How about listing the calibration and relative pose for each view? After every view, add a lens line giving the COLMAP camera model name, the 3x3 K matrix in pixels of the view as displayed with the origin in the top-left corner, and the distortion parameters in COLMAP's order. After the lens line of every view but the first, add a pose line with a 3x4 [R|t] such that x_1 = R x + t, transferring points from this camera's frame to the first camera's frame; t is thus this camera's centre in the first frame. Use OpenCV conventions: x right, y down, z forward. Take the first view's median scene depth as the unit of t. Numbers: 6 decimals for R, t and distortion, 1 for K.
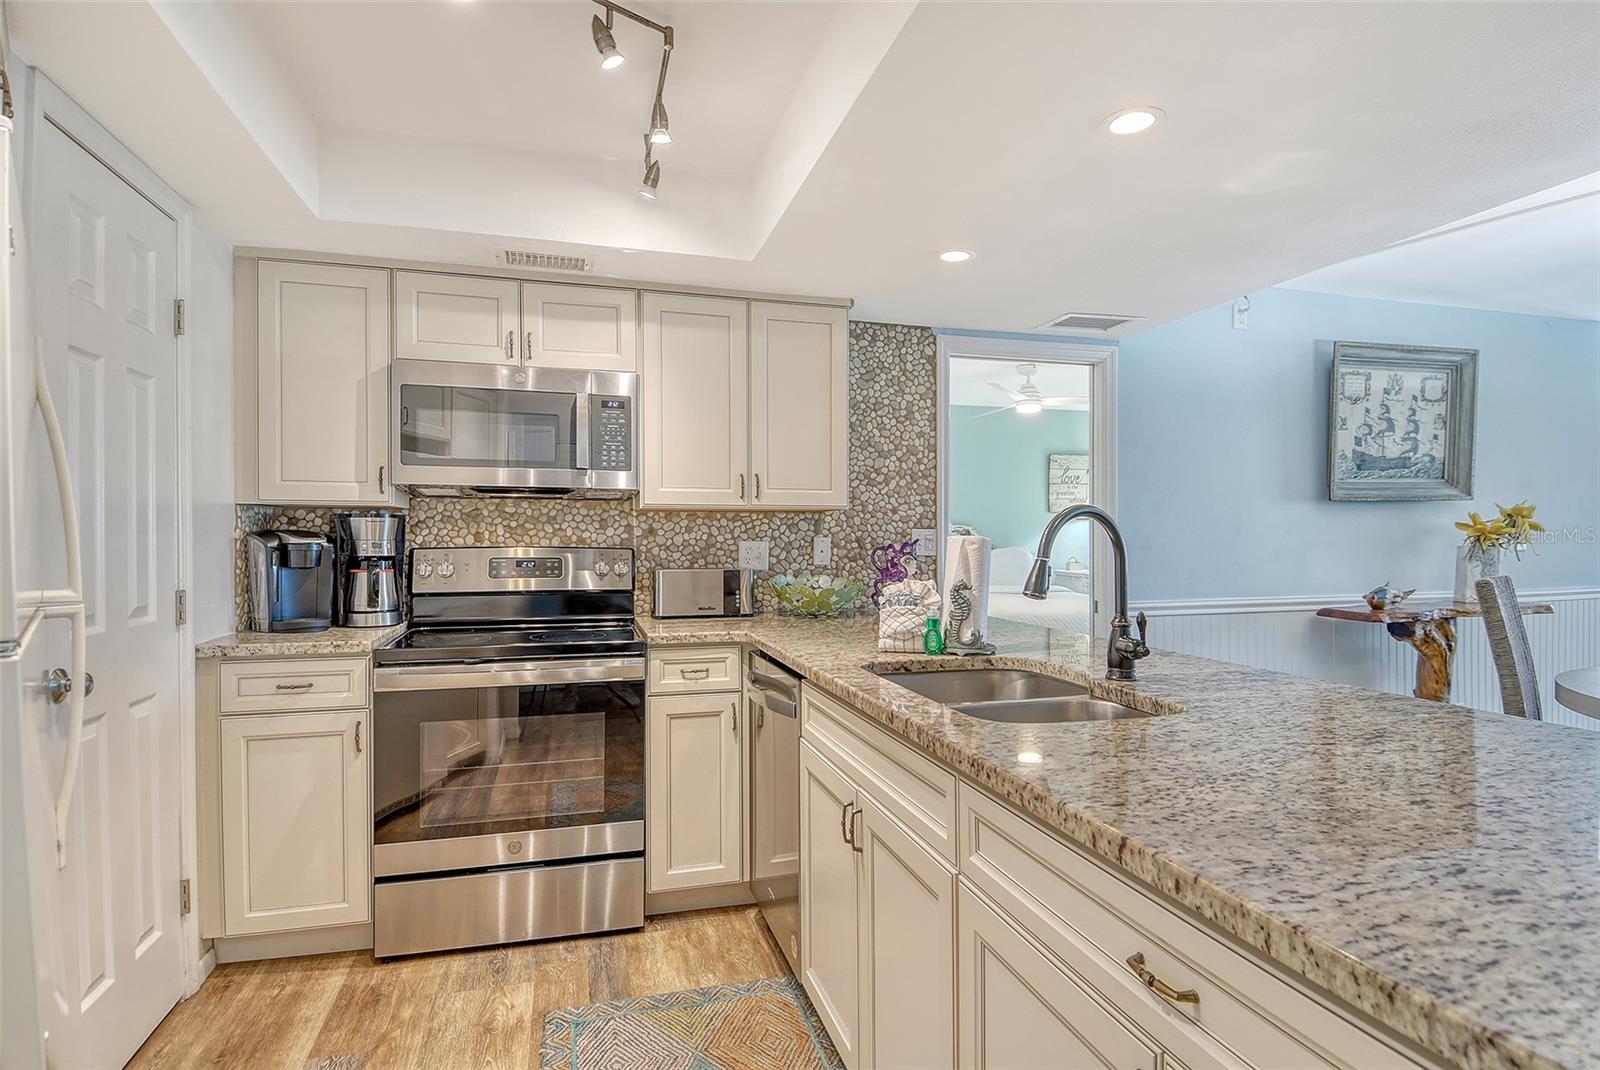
lens RADIAL K [[846.4, 0, 815.0], [0, 846.4, 540.4], [0, 0, 1]] dist [0.050551, -0.052346]
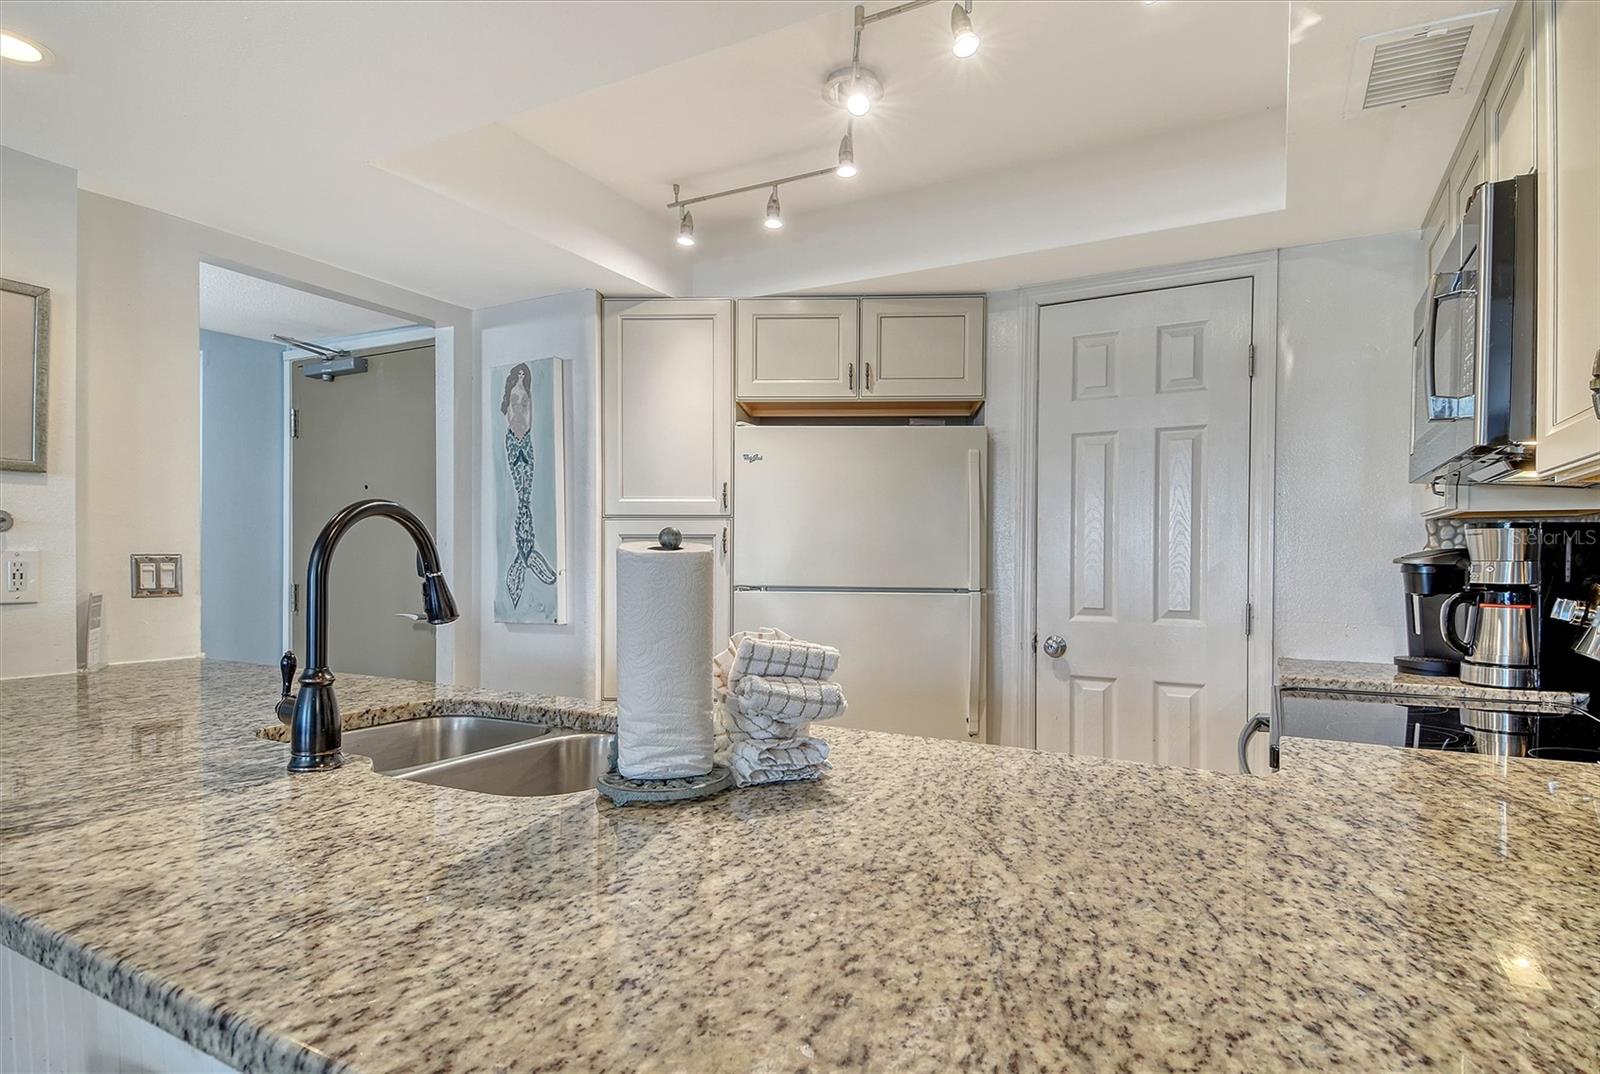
lens RADIAL K [[860.1, 0, 807.8], [0, 860.1, 560.5], [0, 0, 1]] dist [0.031776, -0.000404]
pose [[-0.704797, -0.003936, -0.709398, 0.303526], [-0.010135, 0.999938, 0.004521, 0.001014], [0.709337, 0.010376, -0.704793, 0.881166]]
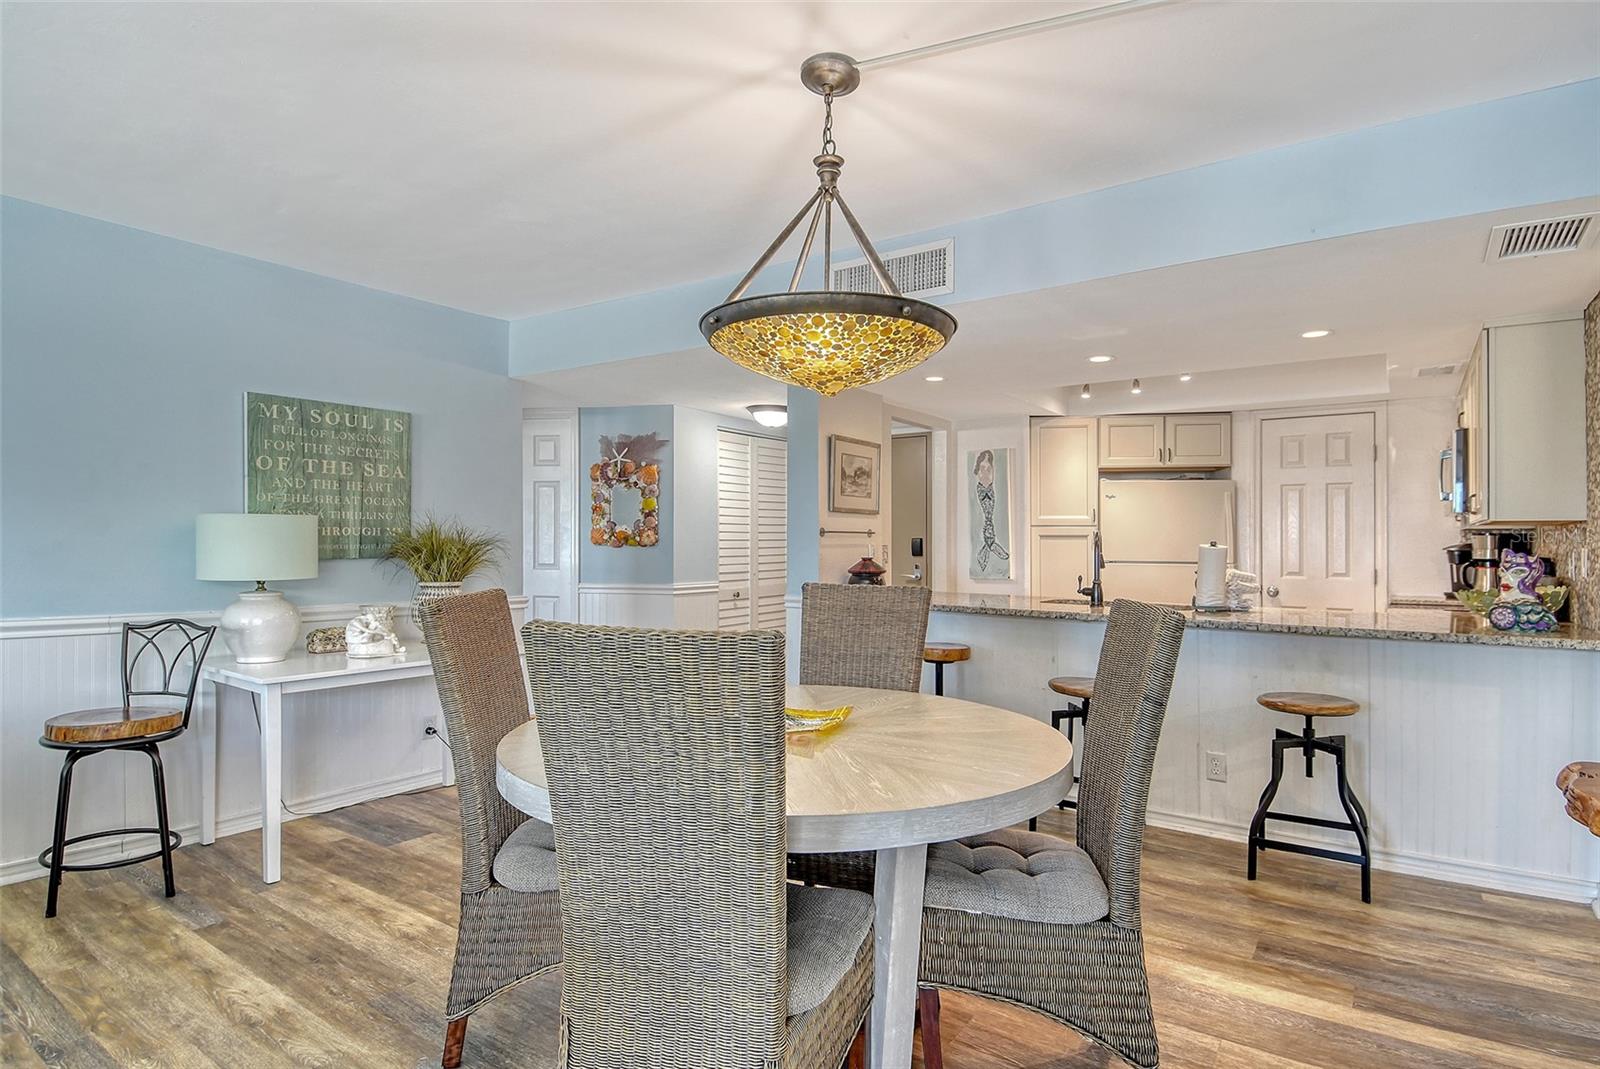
lens RADIAL K [[846.4, 0, 815.0], [0, 846.4, 539.9], [0, 0, 1]] dist [0.050551, -0.052346]
pose [[-0.776300, -0.007960, -0.630314, 1.233036], [-0.010470, 0.999945, 0.000266, -0.004505], [0.630277, 0.006806, -0.776340, 1.175891]]
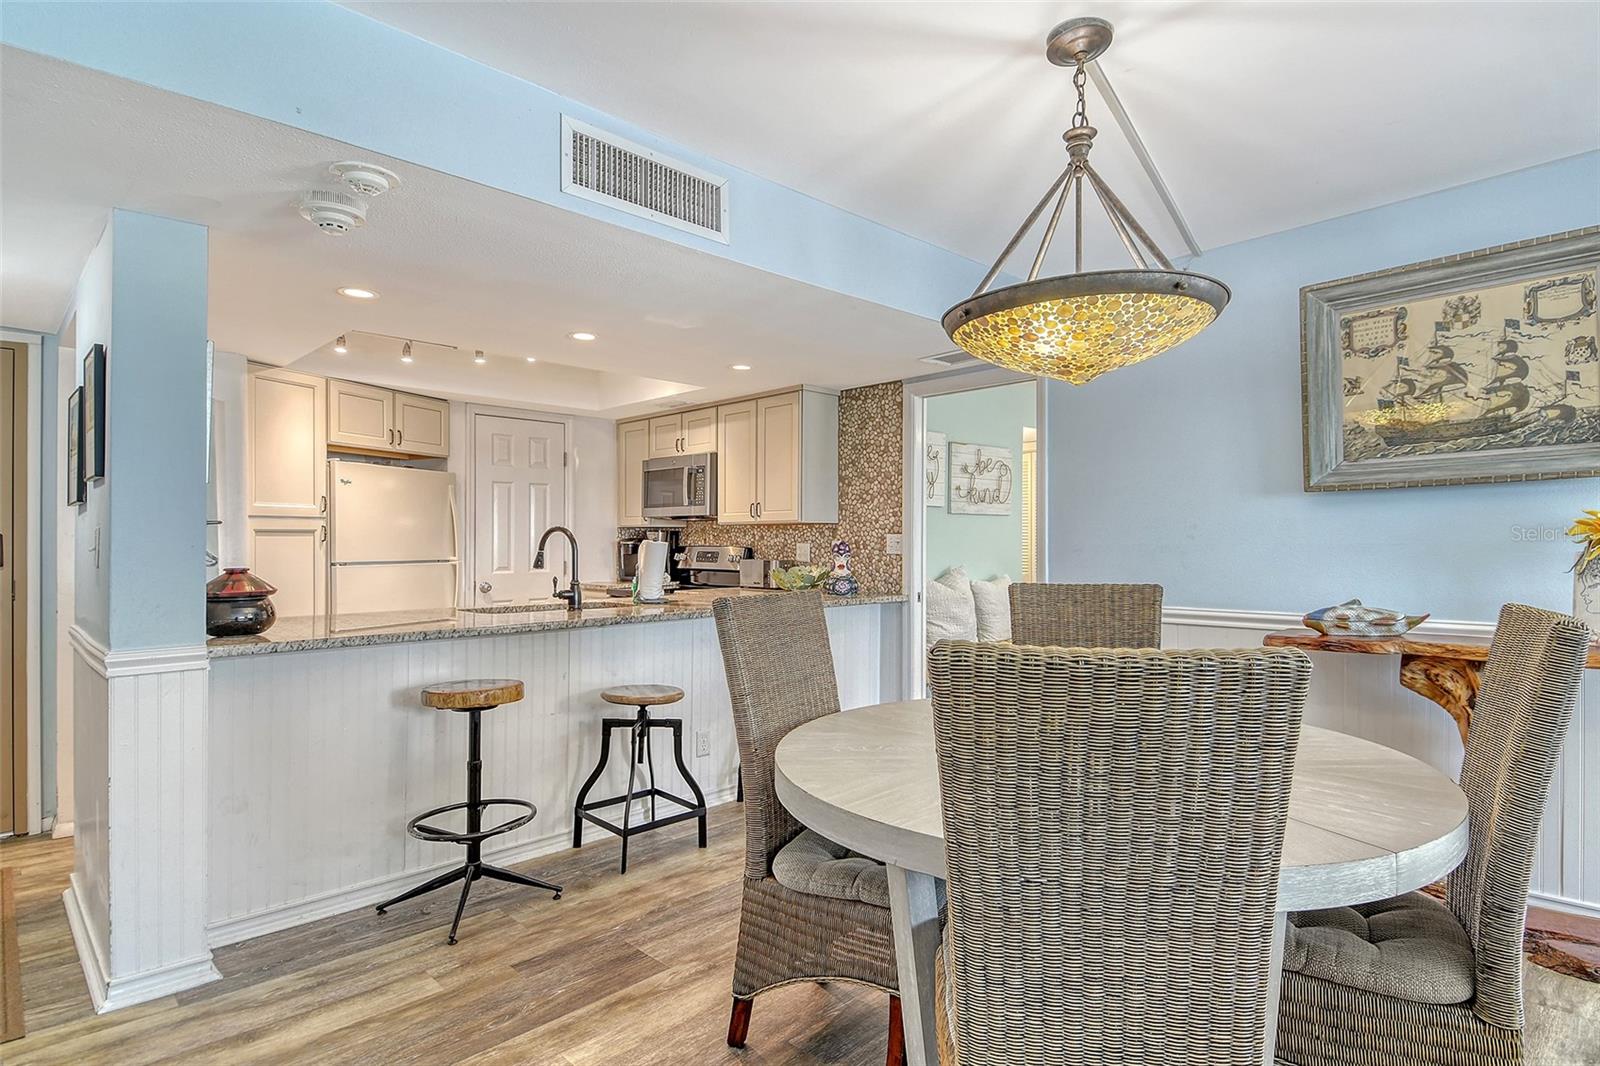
lens RADIAL K [[848.6, 0, 828.0], [0, 848.6, 523.2], [0, 0, 1]] dist [0.062300, -0.051870]
pose [[0.472423, -0.020008, -0.881145, 1.268957], [-0.000359, 0.999738, -0.022894, 0.000020], [0.881372, 0.011132, 0.472292, 0.290616]]
